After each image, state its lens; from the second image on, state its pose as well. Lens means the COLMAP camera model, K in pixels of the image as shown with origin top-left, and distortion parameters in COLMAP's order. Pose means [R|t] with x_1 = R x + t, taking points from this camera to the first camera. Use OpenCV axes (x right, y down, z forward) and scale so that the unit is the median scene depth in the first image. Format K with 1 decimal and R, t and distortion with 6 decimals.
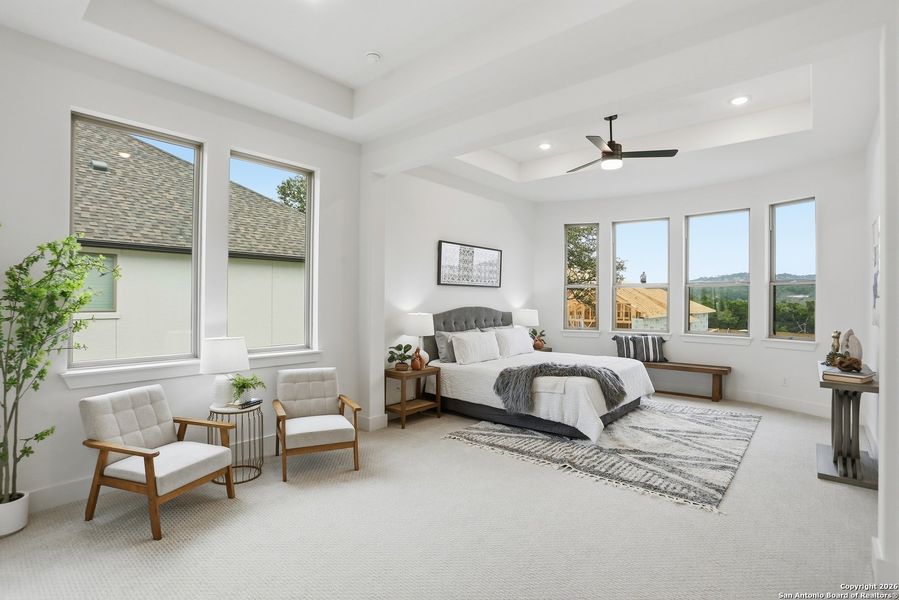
lens RADIAL K [[437.7, 0, 449.5], [0, 437.7, 300.0], [0, 0, 1]] dist [-0.089835, 0.048336]
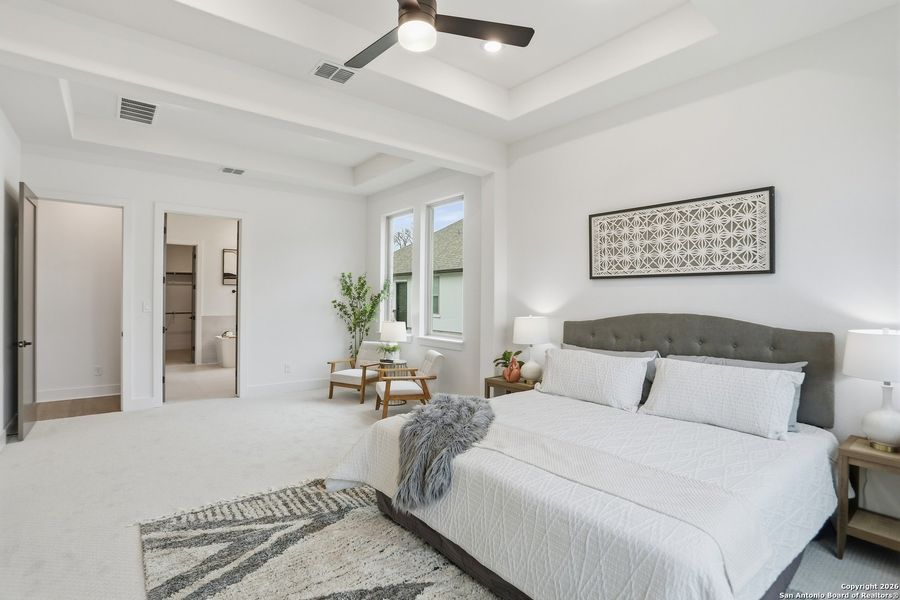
lens RADIAL K [[438.2, 0, 450.0], [0, 438.2, 300.0], [0, 0, 1]] dist [-0.089835, 0.048336]
pose [[-0.171776, -0.010142, -0.985084, 0.704323], [-0.000581, 0.999948, -0.010193, 0.006456], [0.985136, -0.001178, -0.171773, 0.893739]]
